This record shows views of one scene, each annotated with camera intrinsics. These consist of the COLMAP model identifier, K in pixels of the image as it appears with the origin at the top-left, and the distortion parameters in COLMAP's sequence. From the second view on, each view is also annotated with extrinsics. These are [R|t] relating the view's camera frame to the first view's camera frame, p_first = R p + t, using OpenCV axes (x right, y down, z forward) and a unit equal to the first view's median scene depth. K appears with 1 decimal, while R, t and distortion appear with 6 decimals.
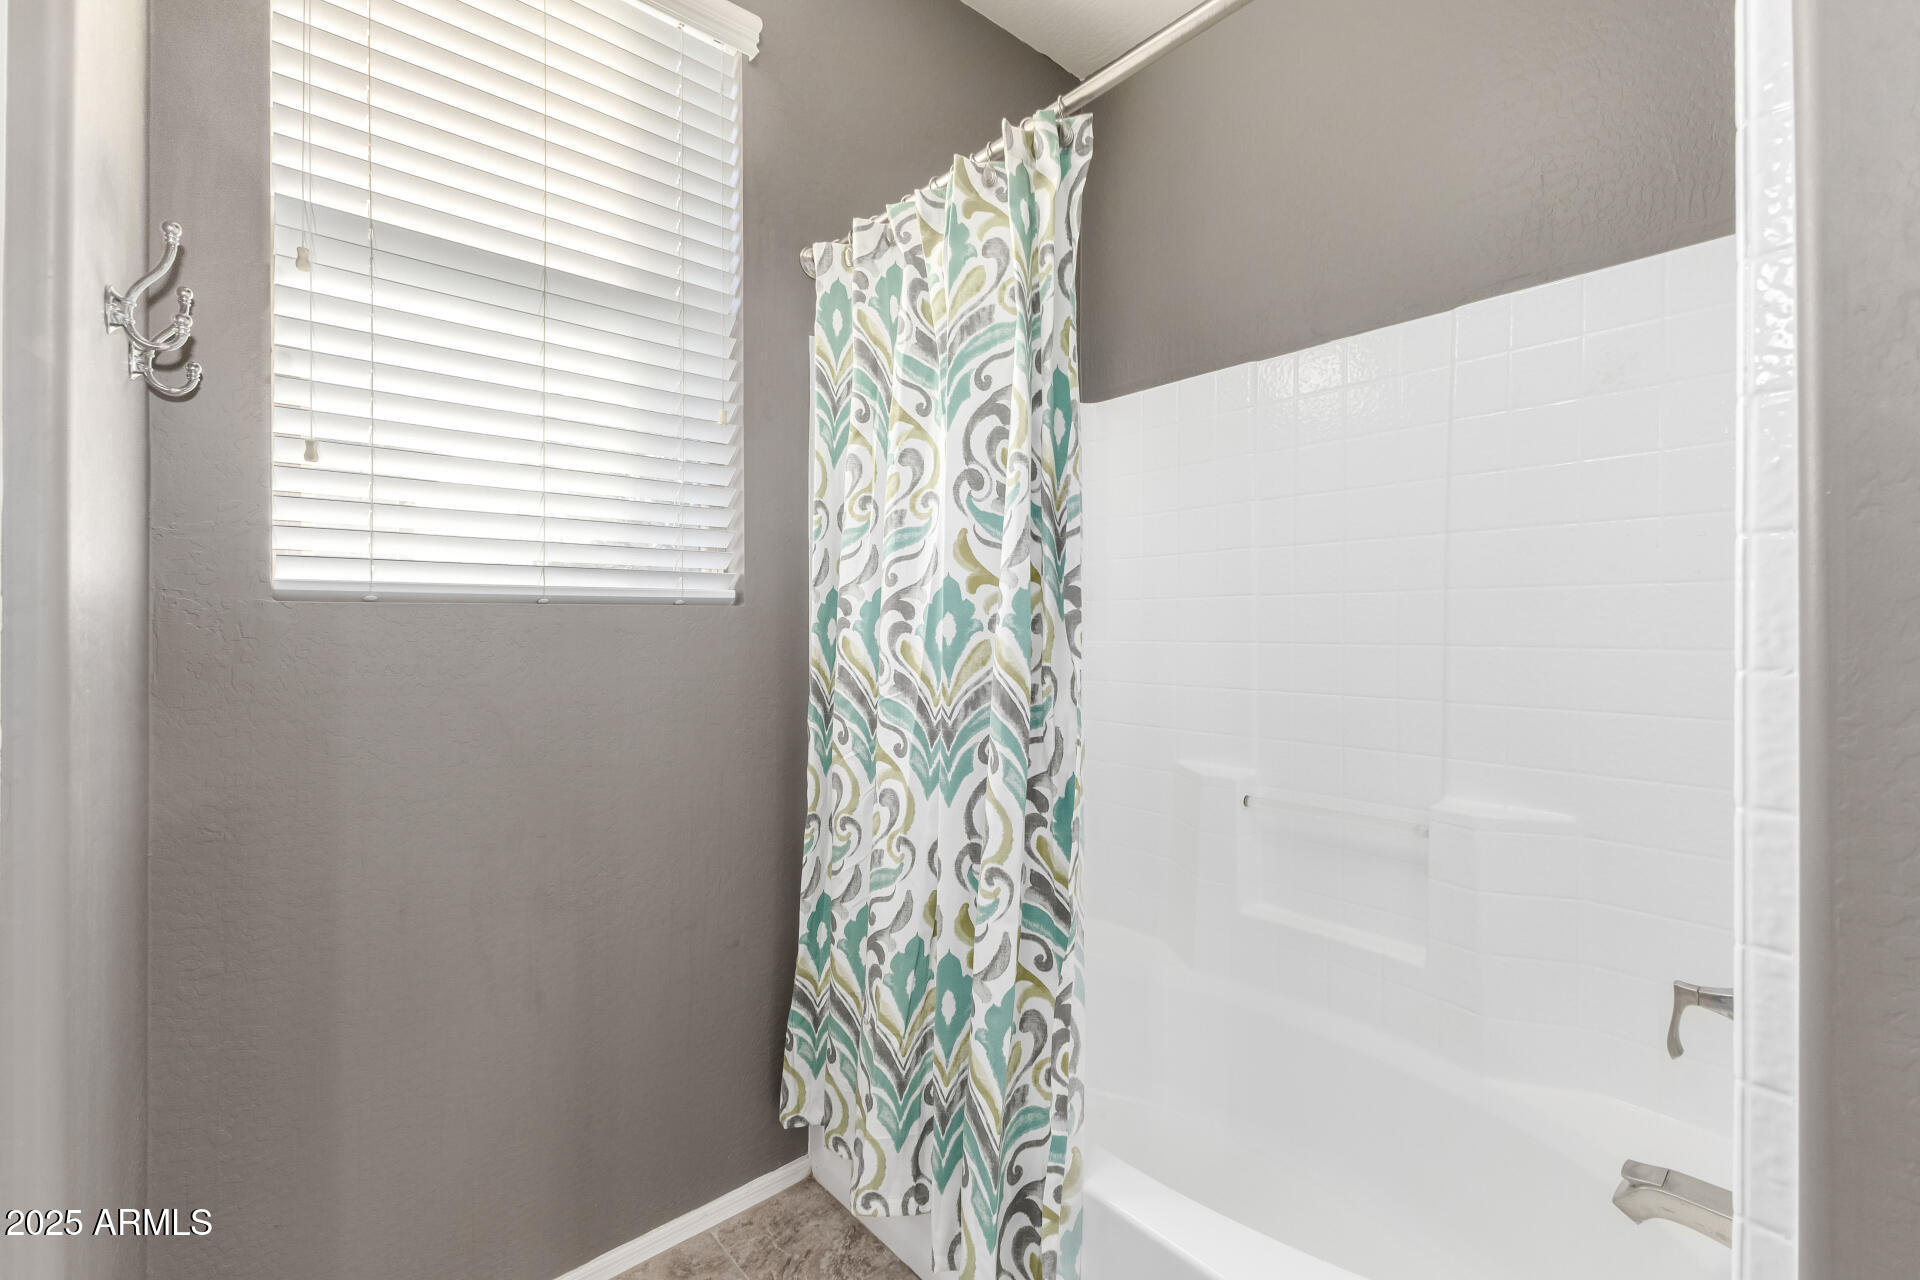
lens RADIAL K [[833.9, 0, 954.5], [0, 833.9, 629.3], [0, 0, 1]] dist [0.012428, -0.004102]
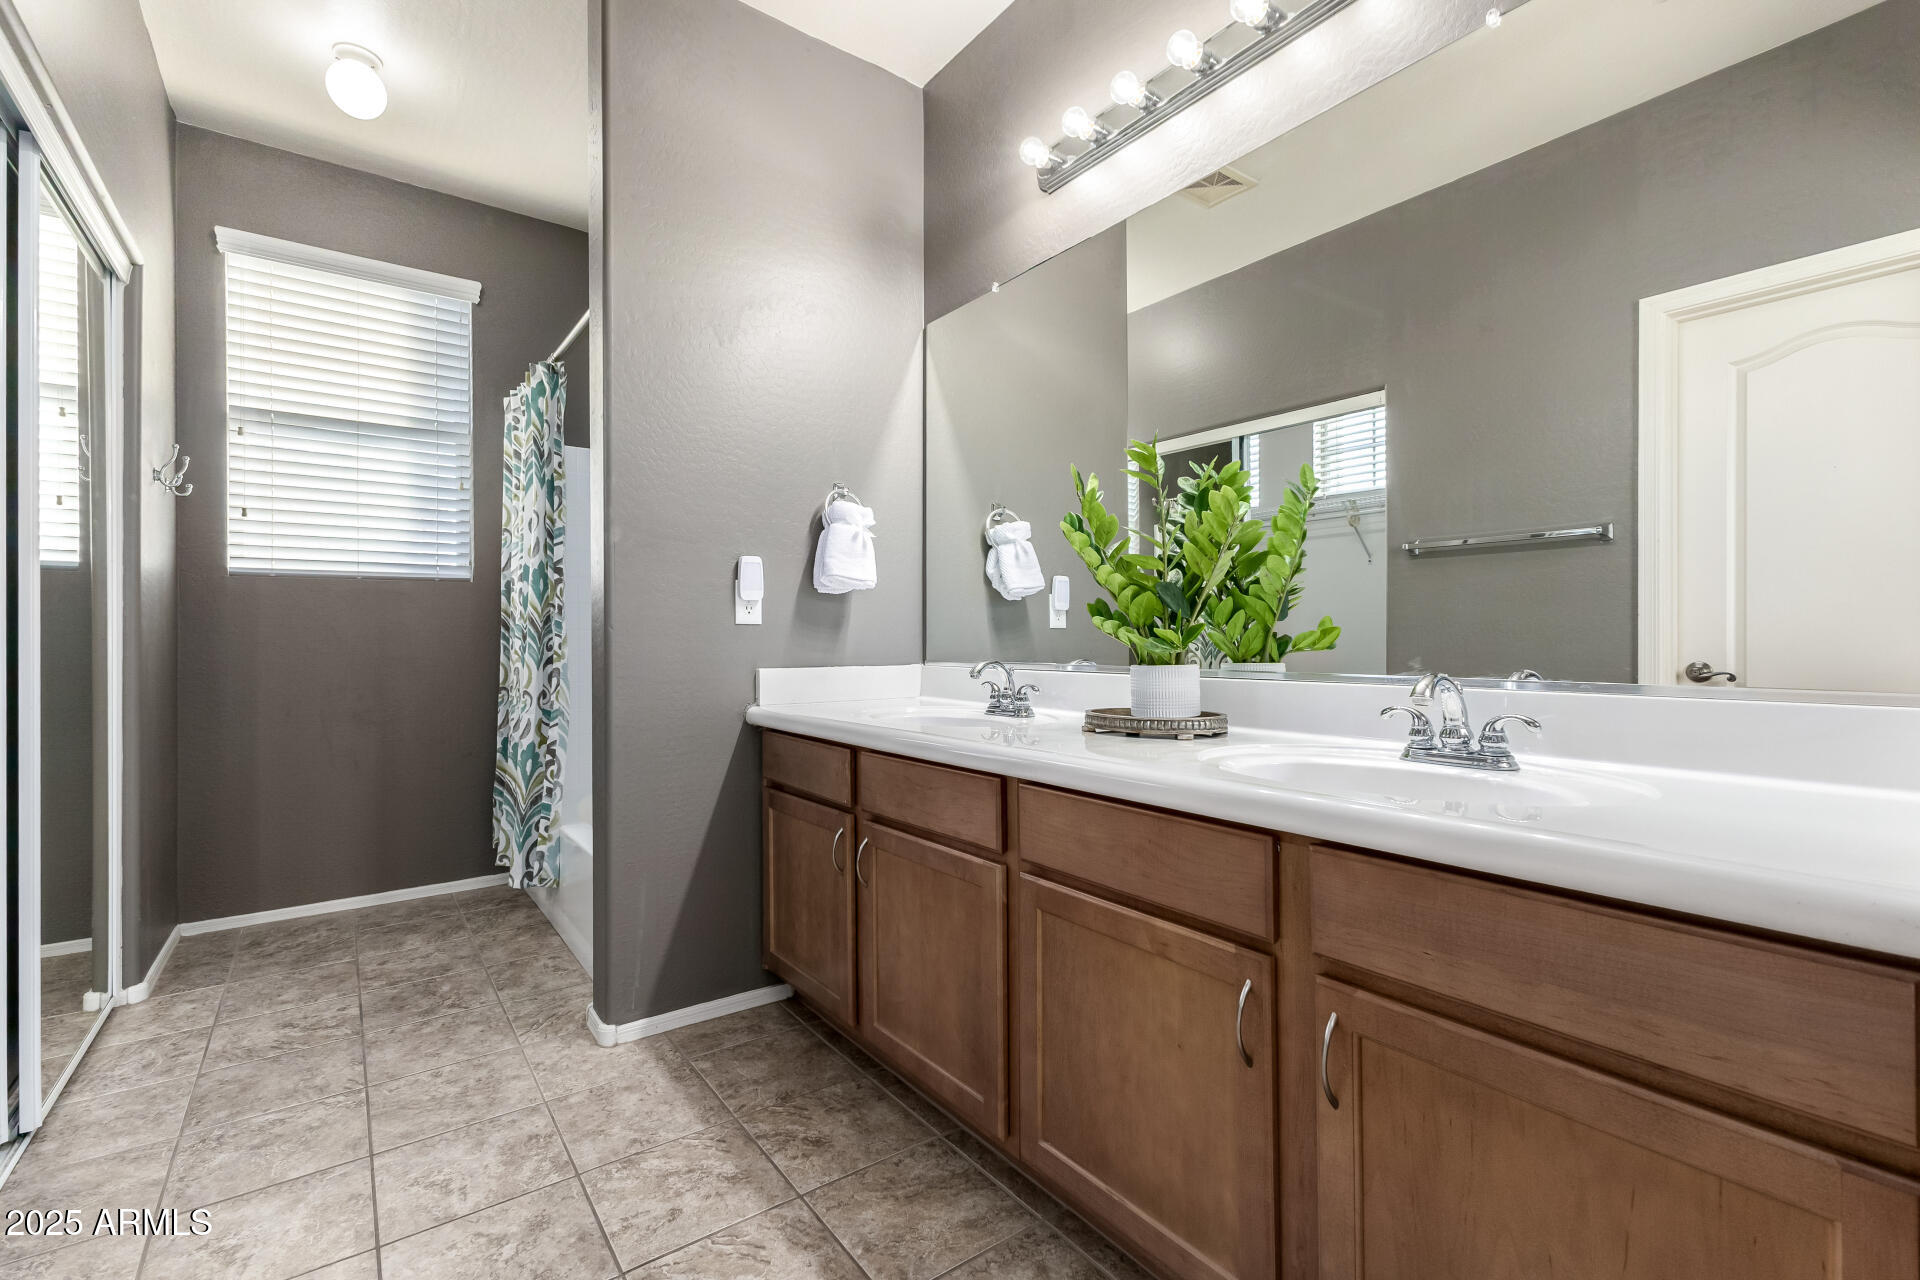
lens RADIAL K [[833.9, 0, 957.4], [0, 833.9, 638.6], [0, 0, 1]] dist [0.012428, -0.004102]
pose [[0.997540, -0.003757, -0.070005, 1.376407], [0.003779, 0.999993, 0.000177, 0.145648], [0.070003, -0.000442, 0.997547, -1.192127]]
